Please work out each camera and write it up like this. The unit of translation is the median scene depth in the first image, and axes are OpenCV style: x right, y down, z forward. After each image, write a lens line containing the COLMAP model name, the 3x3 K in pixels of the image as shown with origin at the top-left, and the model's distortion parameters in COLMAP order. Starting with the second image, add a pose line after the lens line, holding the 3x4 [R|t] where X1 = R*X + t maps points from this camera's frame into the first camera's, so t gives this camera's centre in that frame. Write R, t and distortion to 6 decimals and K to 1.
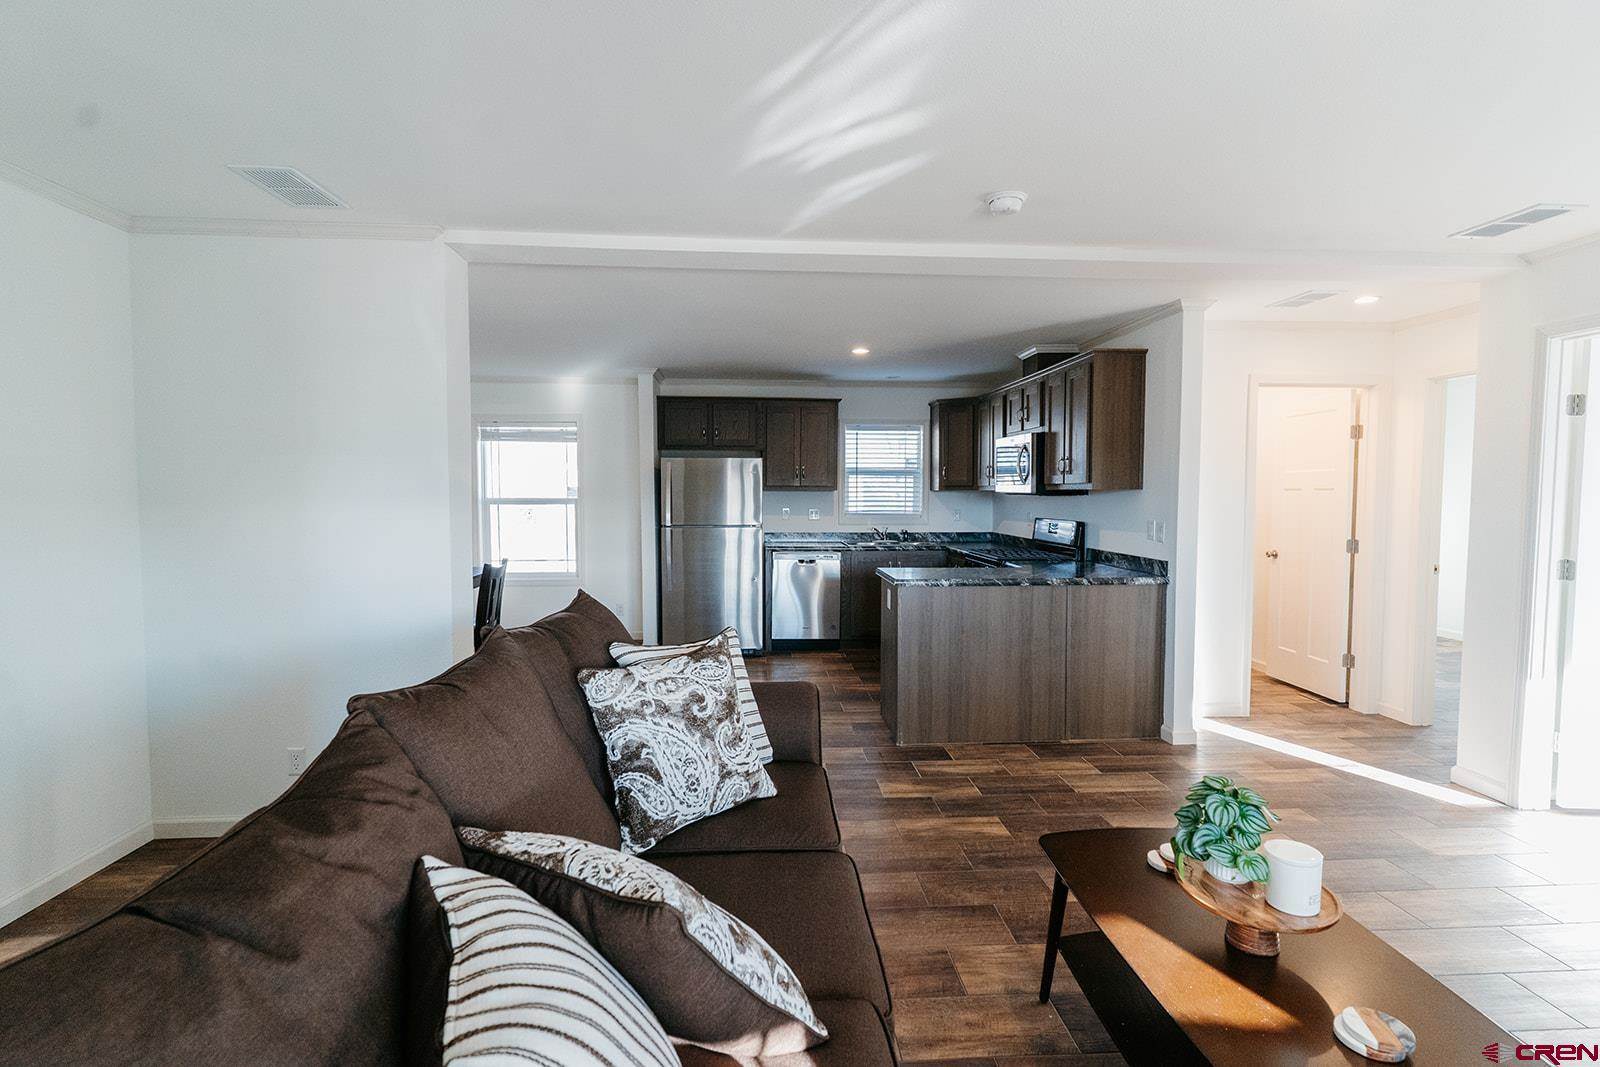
lens RADIAL K [[758.4, 0, 800.0], [0, 758.4, 533.5], [0, 0, 1]] dist [0.000870, 0.000000]
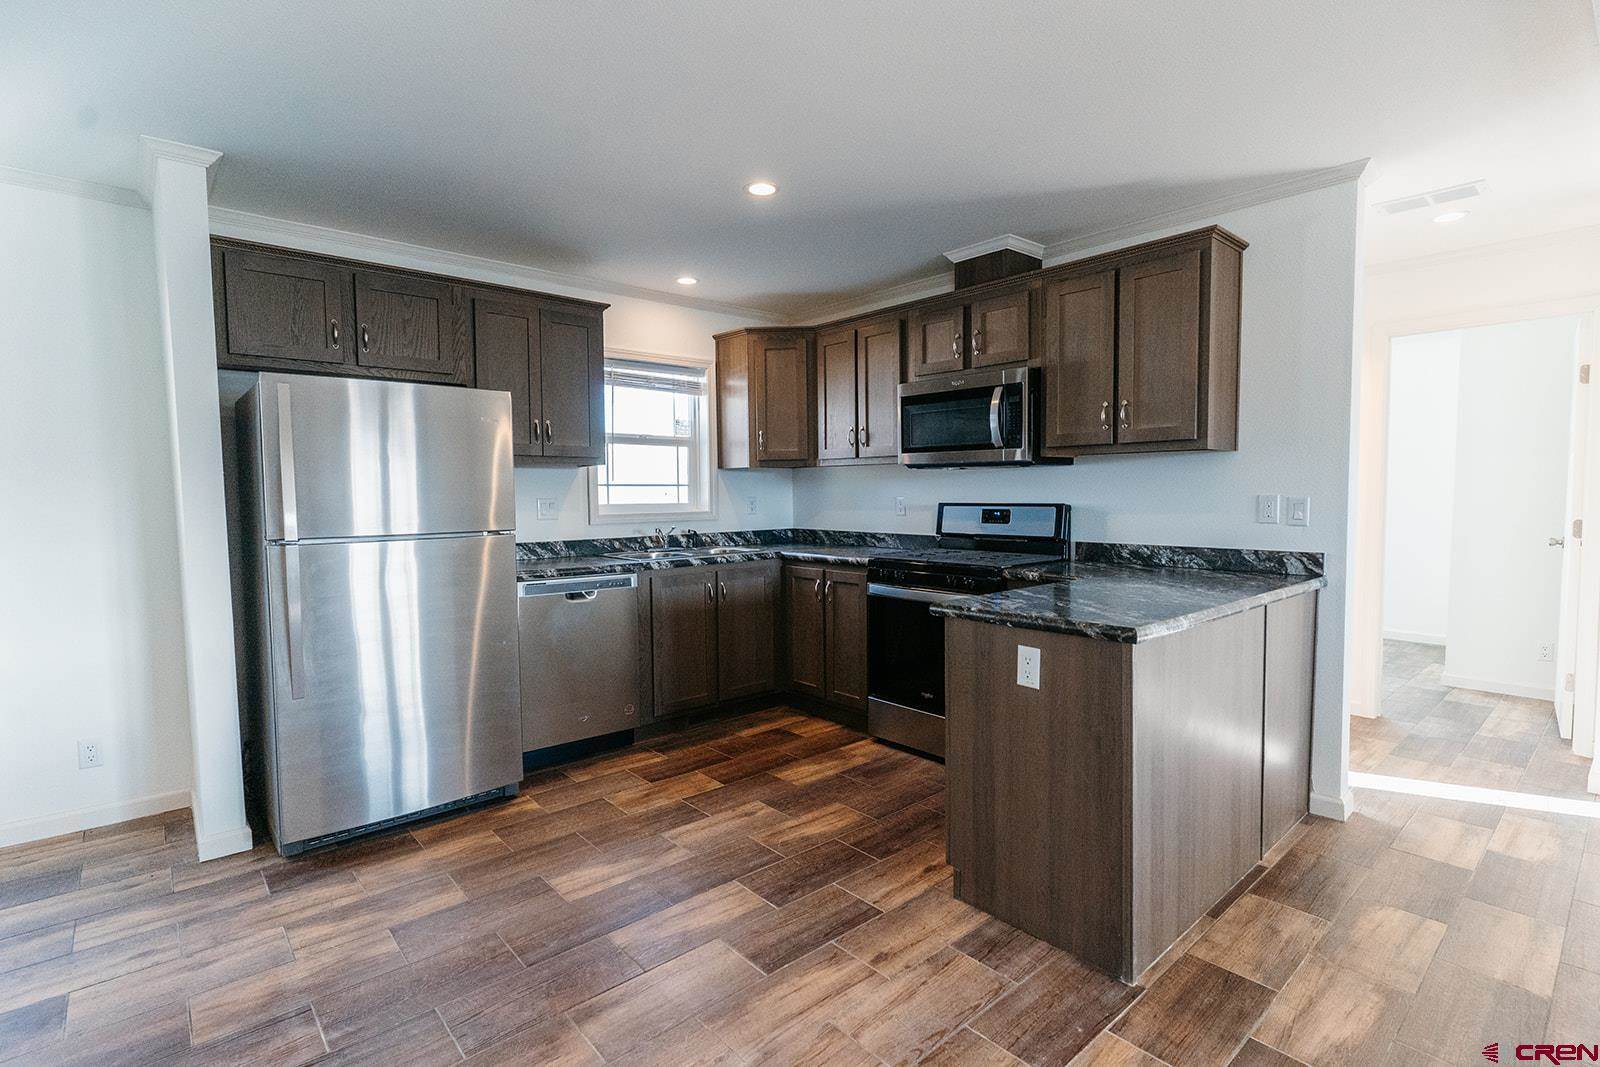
lens RADIAL K [[758.4, 0, 800.0], [0, 758.4, 533.5], [0, 0, 1]] dist [0.000870, 0.000000]
pose [[0.793281, -0.046734, 0.607059, -0.221139], [0.046644, 0.998784, 0.015939, -0.009953], [-0.607066, 0.015672, 0.794497, 0.554536]]
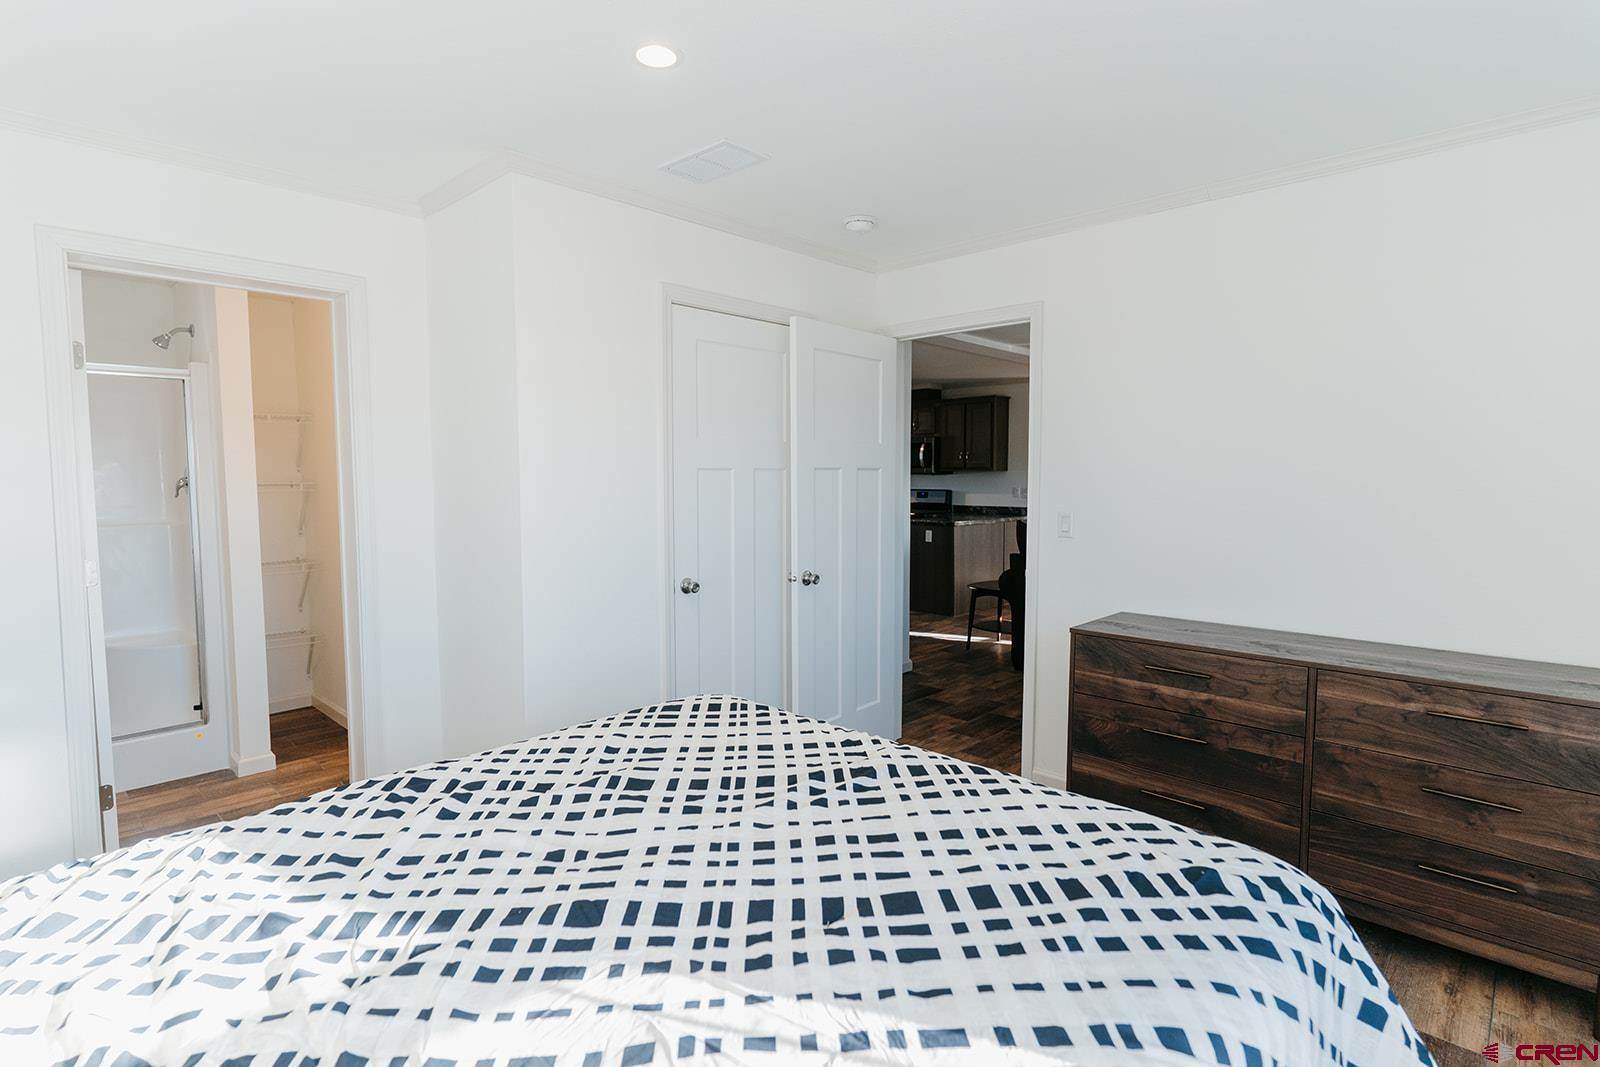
lens RADIAL K [[784.9, 0, 799.2], [0, 784.9, 537.8], [0, 0, 1]] dist [0.002445, 0.000092]
pose [[0.737536, -0.060129, 0.672625, -0.990415], [0.040938, 0.998177, 0.044343, -0.000112], [-0.674066, -0.005169, 0.738653, -0.070778]]
